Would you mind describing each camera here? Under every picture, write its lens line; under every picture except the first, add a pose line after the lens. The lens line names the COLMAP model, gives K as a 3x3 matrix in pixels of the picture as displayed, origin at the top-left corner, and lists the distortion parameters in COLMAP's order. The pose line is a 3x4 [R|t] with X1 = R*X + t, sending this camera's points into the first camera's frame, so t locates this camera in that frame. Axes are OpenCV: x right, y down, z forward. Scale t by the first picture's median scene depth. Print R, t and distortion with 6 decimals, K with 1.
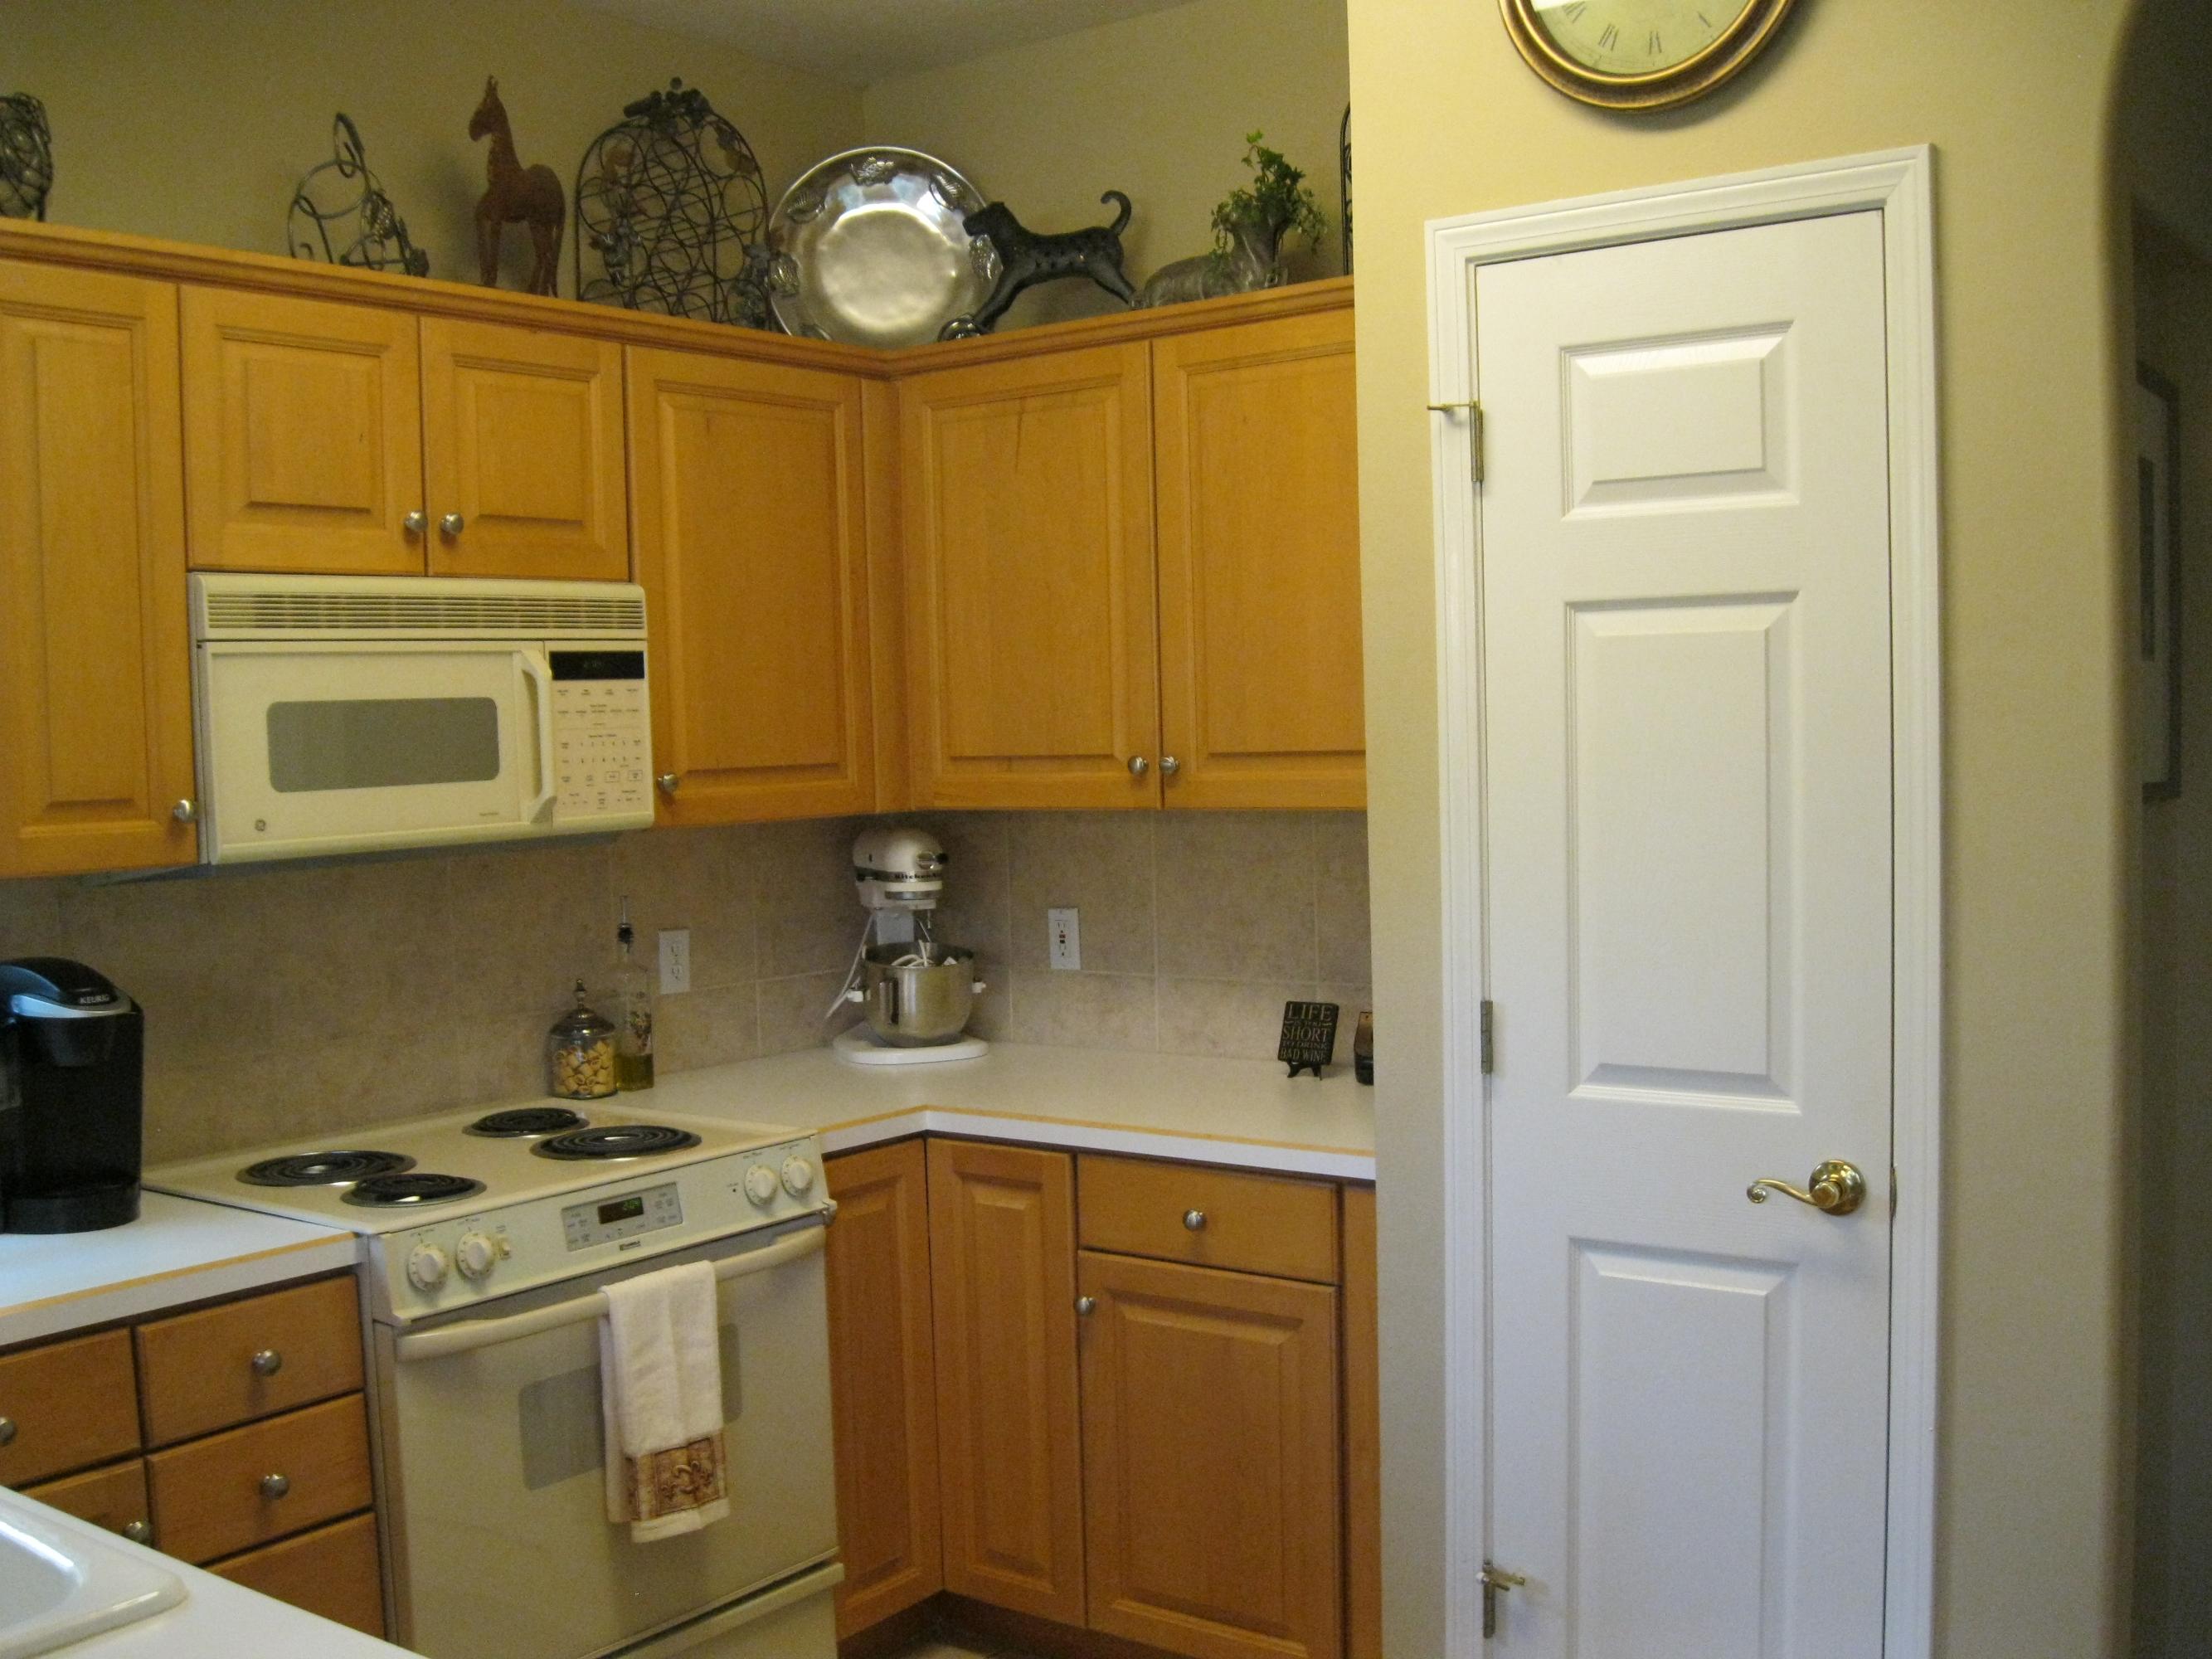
lens RADIAL K [[2264.9, 0, 1110.9], [0, 2264.9, 841.7], [0, 0, 1]] dist [-0.099721, 0.000000]
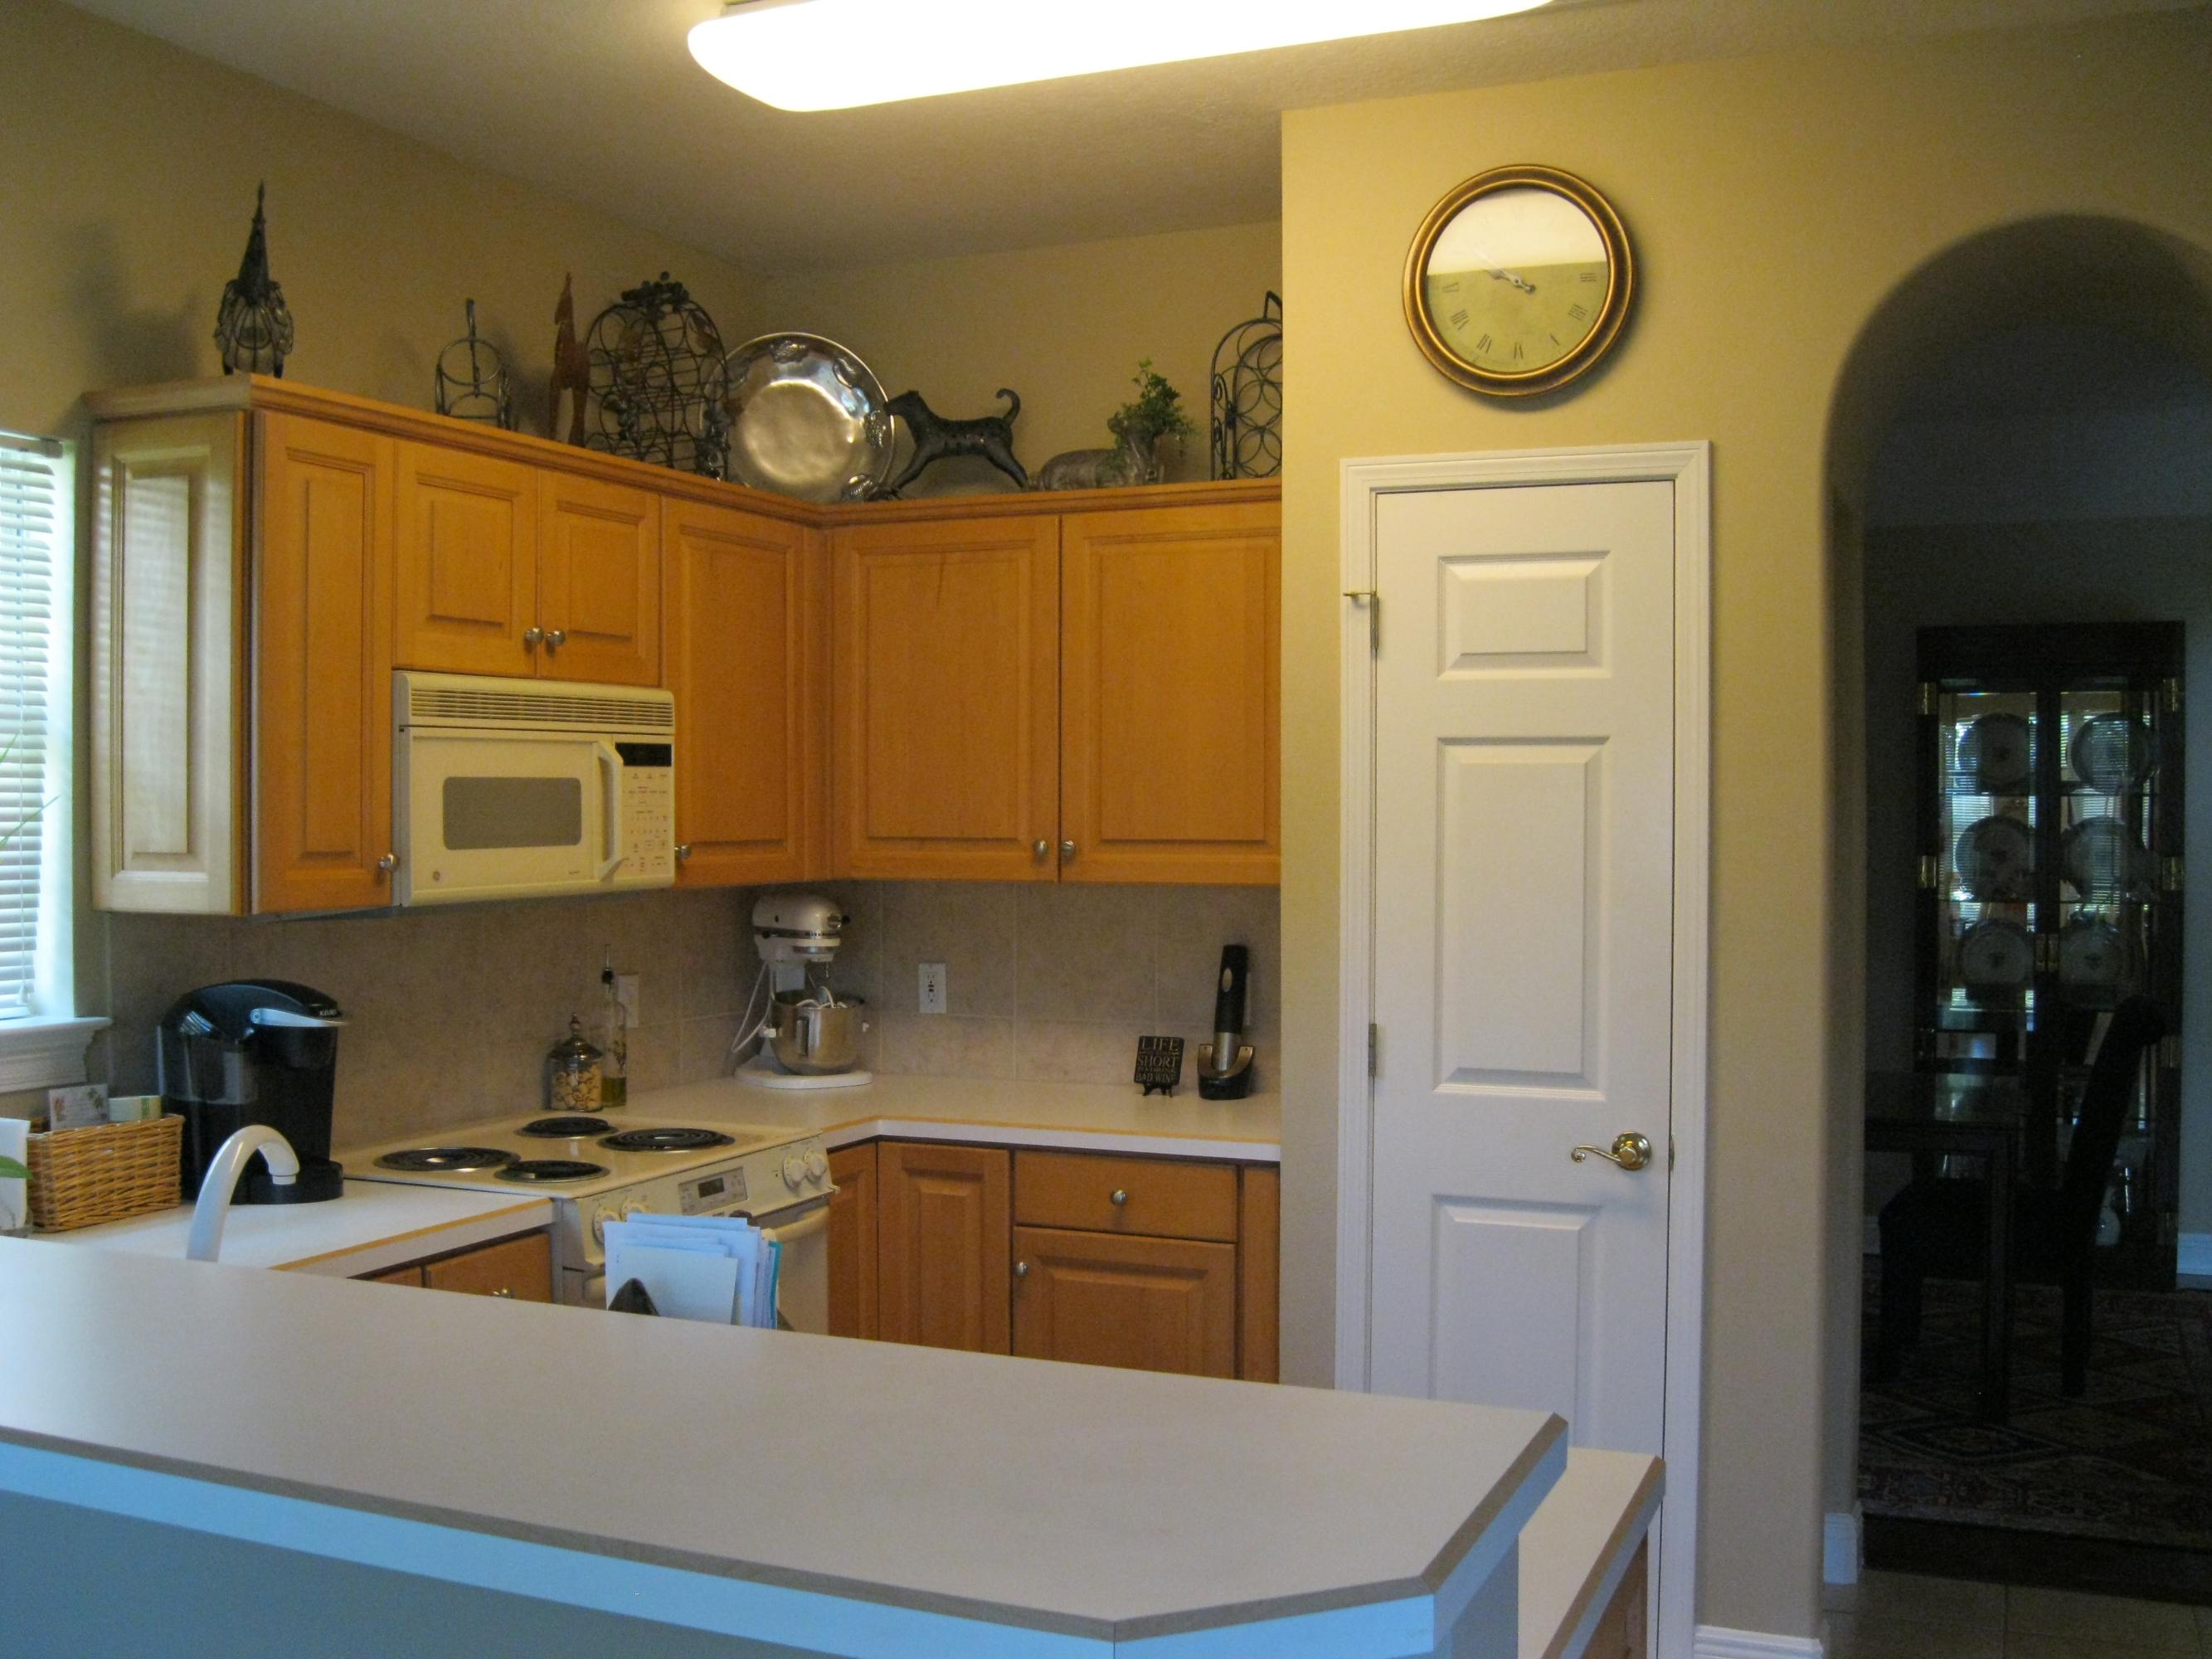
lens RADIAL K [[2264.9, 0, 1101.4], [0, 2264.9, 820.0], [0, 0, 1]] dist [-0.099721, 0.000000]
pose [[0.970773, 0.028476, 0.238304, -0.288886], [-0.016545, 0.998514, -0.051917, 0.018202], [-0.239429, 0.046457, 0.969802, -0.268291]]
